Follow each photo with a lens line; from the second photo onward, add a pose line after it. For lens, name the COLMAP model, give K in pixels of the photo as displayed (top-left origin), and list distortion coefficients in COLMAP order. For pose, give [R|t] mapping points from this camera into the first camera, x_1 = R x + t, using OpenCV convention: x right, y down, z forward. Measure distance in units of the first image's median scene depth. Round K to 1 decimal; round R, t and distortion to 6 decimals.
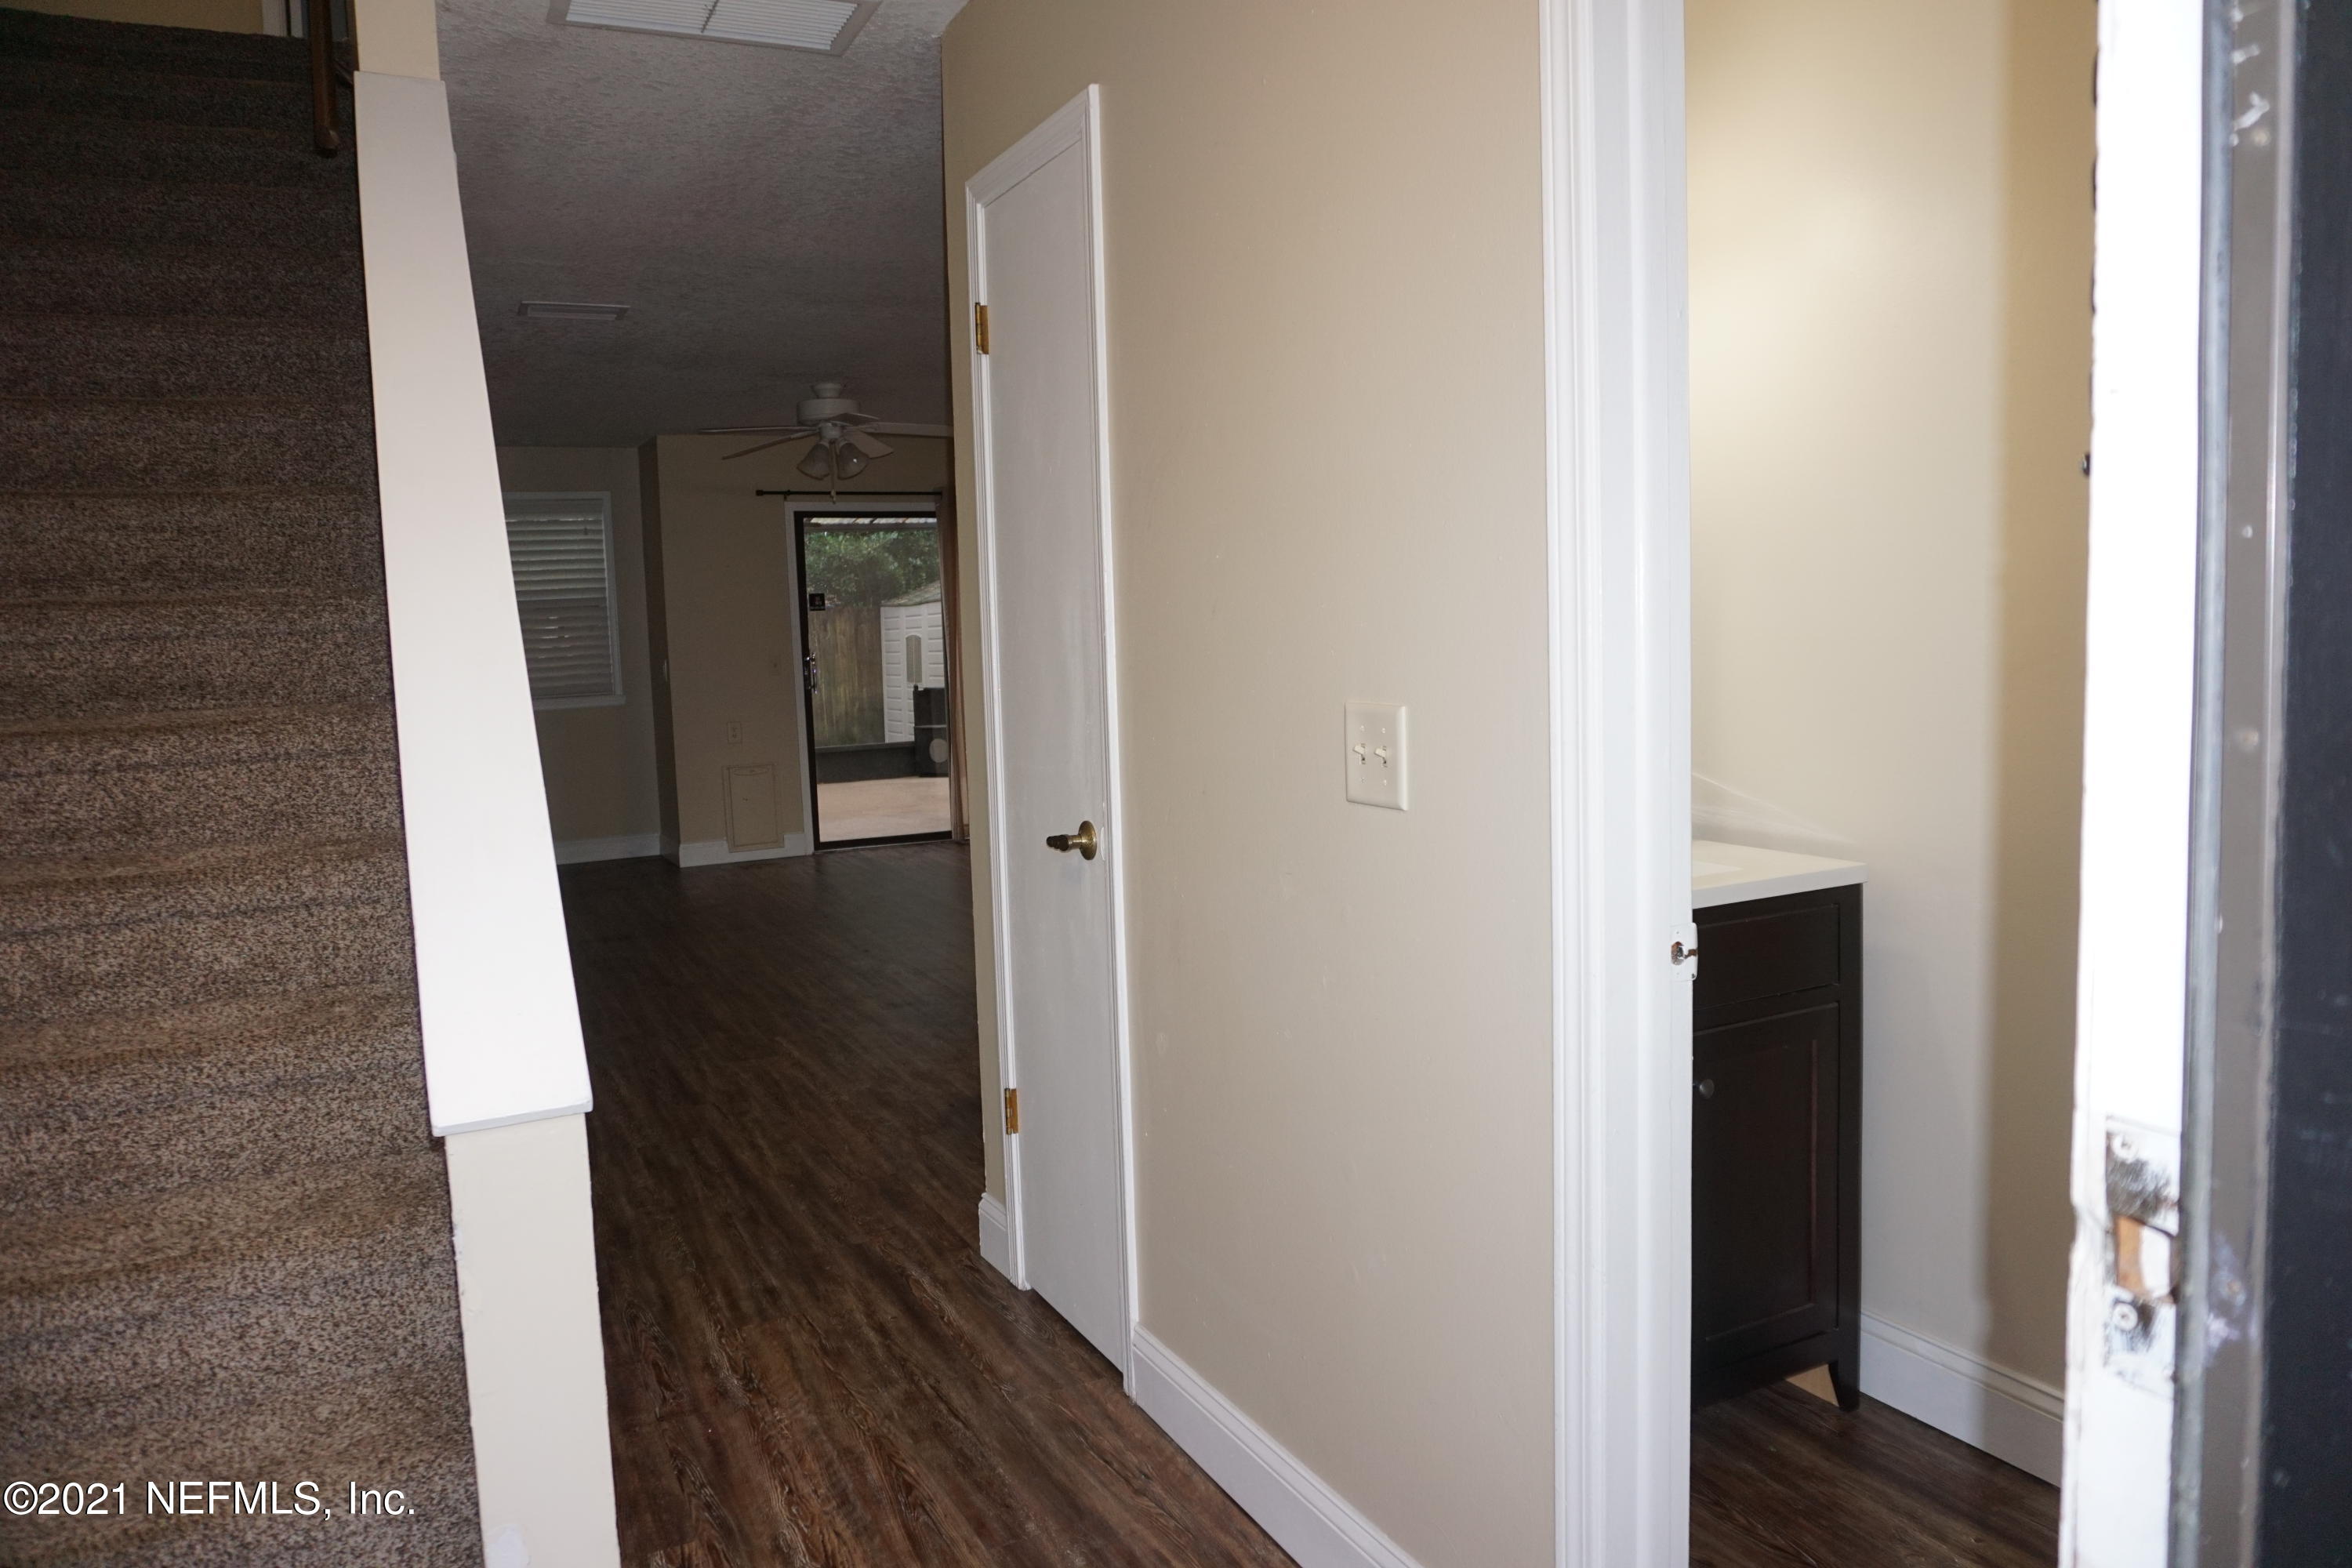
lens RADIAL K [[1595.9, 0, 1173.4], [0, 1595.9, 771.9], [0, 0, 1]] dist [-0.055827, 0.030169]
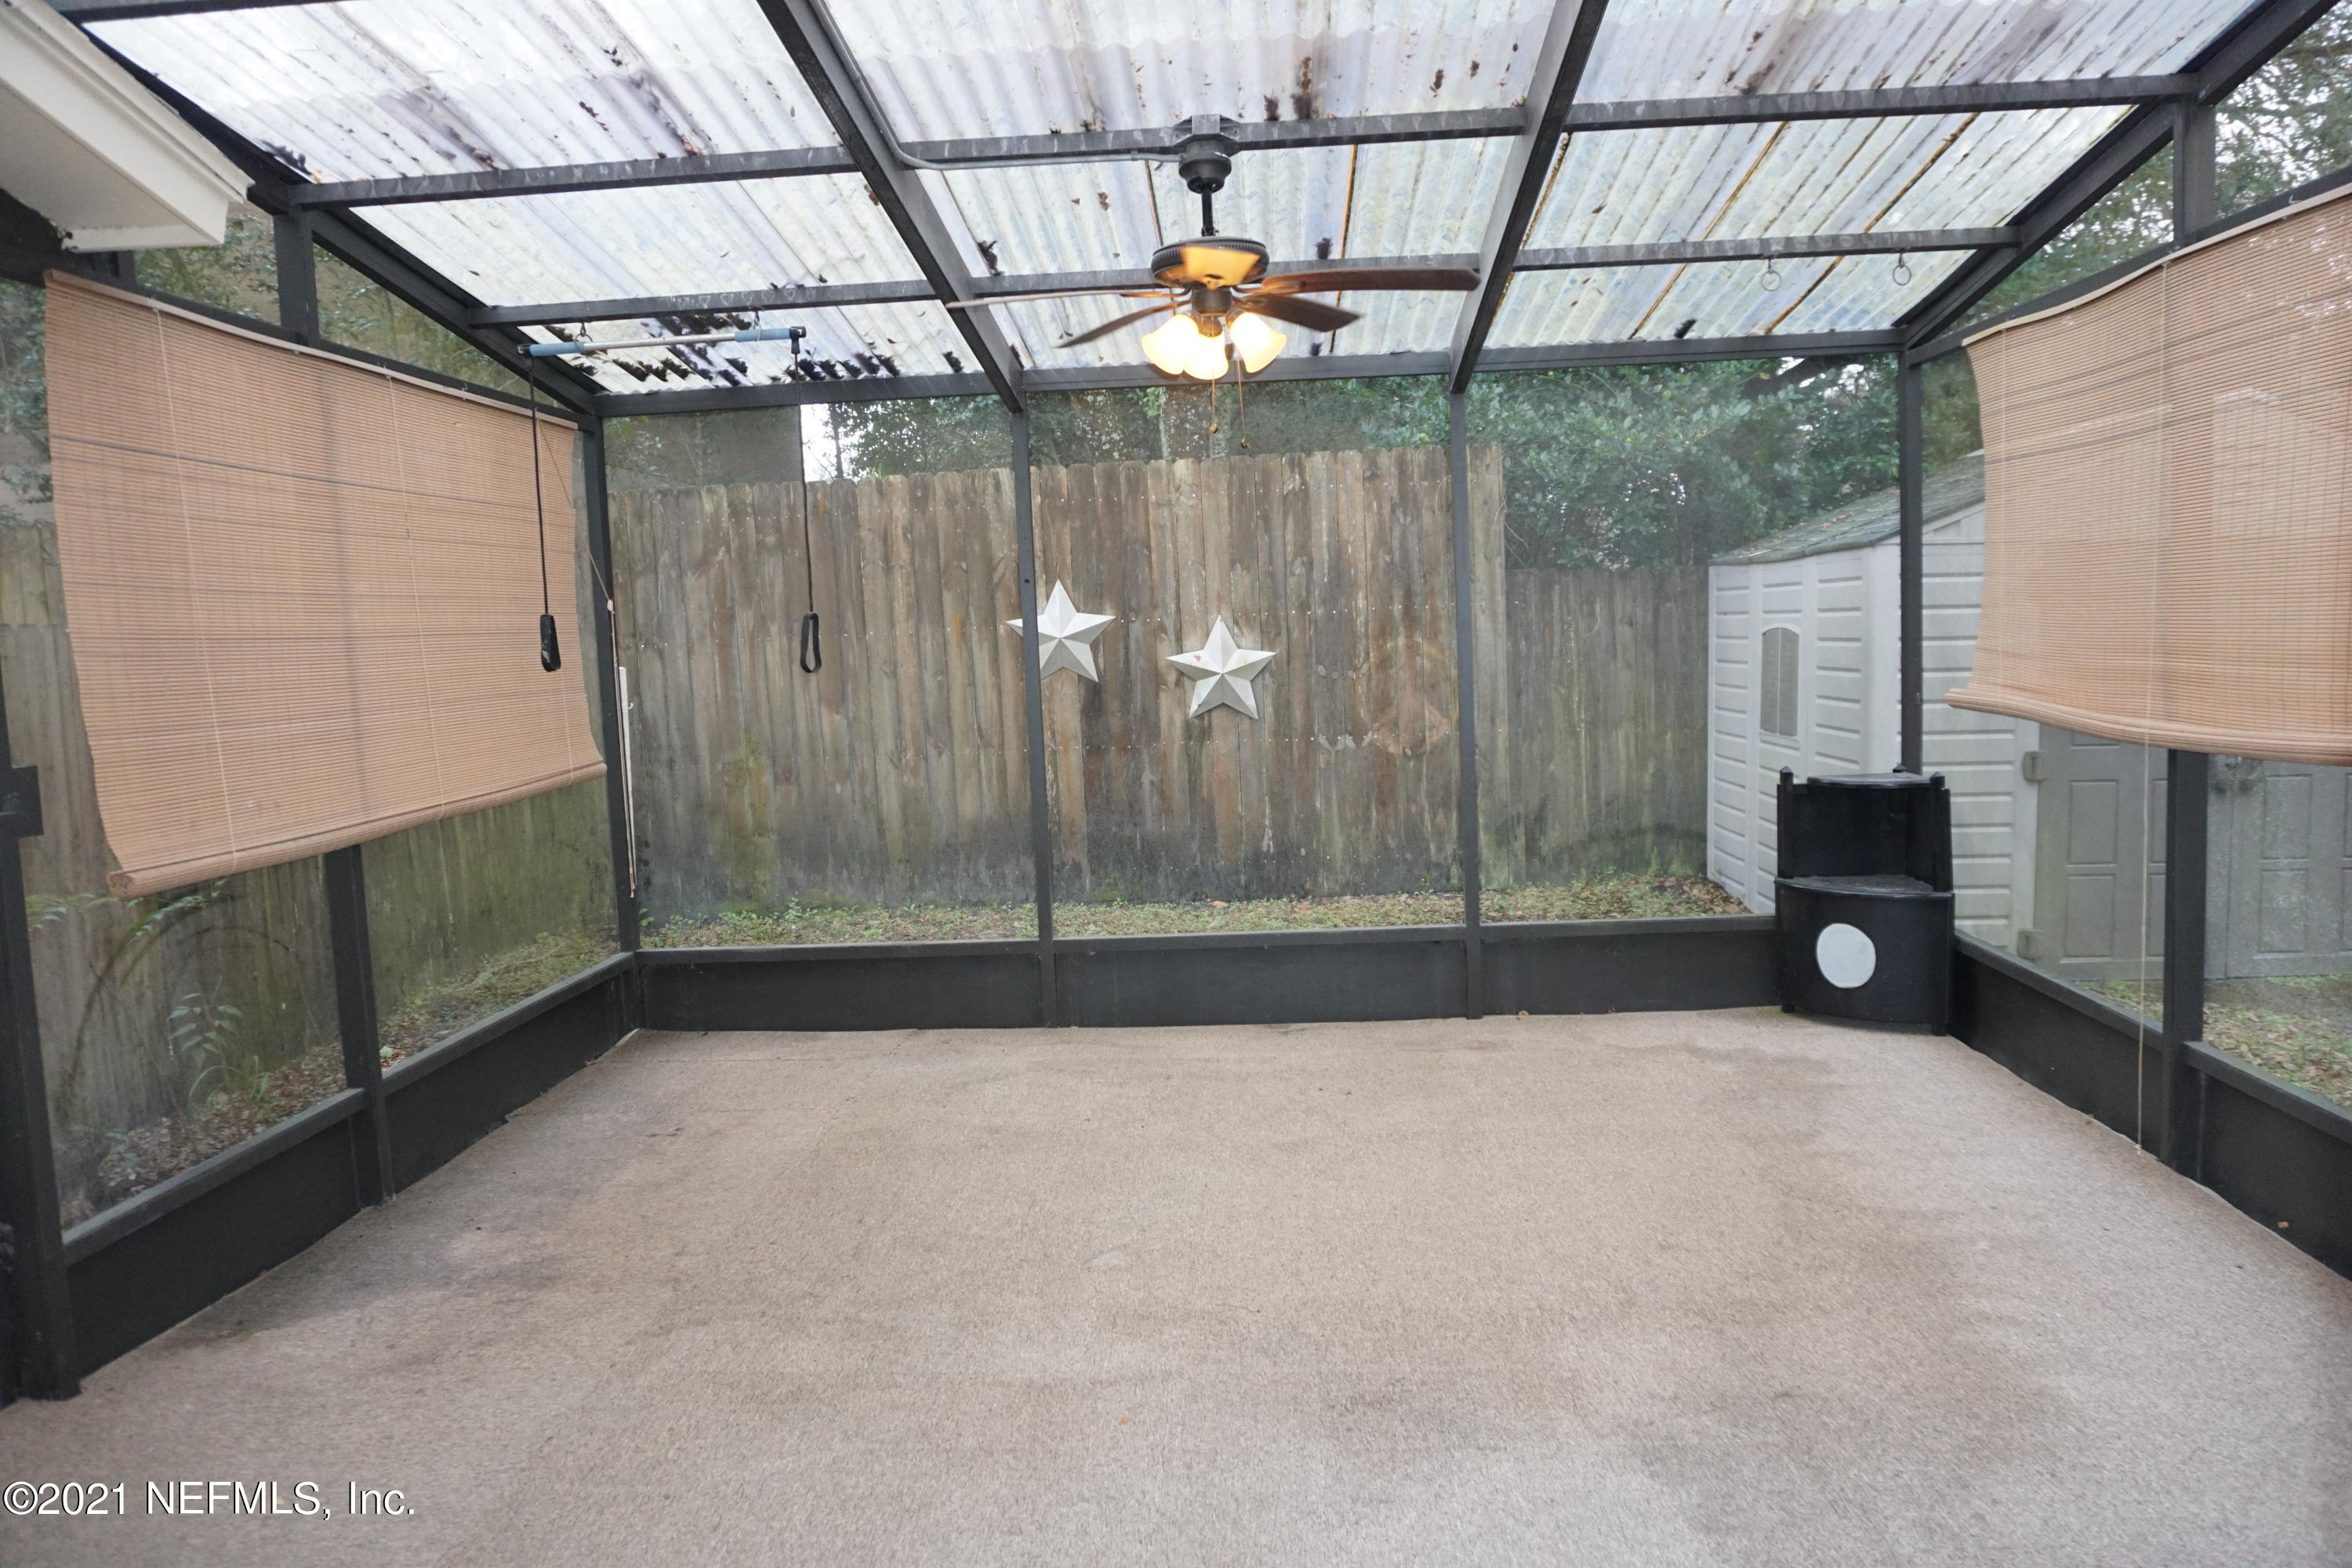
lens RADIAL K [[1595.9, 0, 1179.7], [0, 1595.9, 775.8], [0, 0, 1]] dist [-0.055827, 0.030169]
pose [[0.874233, 0.052411, -0.482670, -0.555808], [-0.040955, 0.998574, 0.034252, -0.312479], [0.483777, -0.010177, 0.875132, 3.132452]]
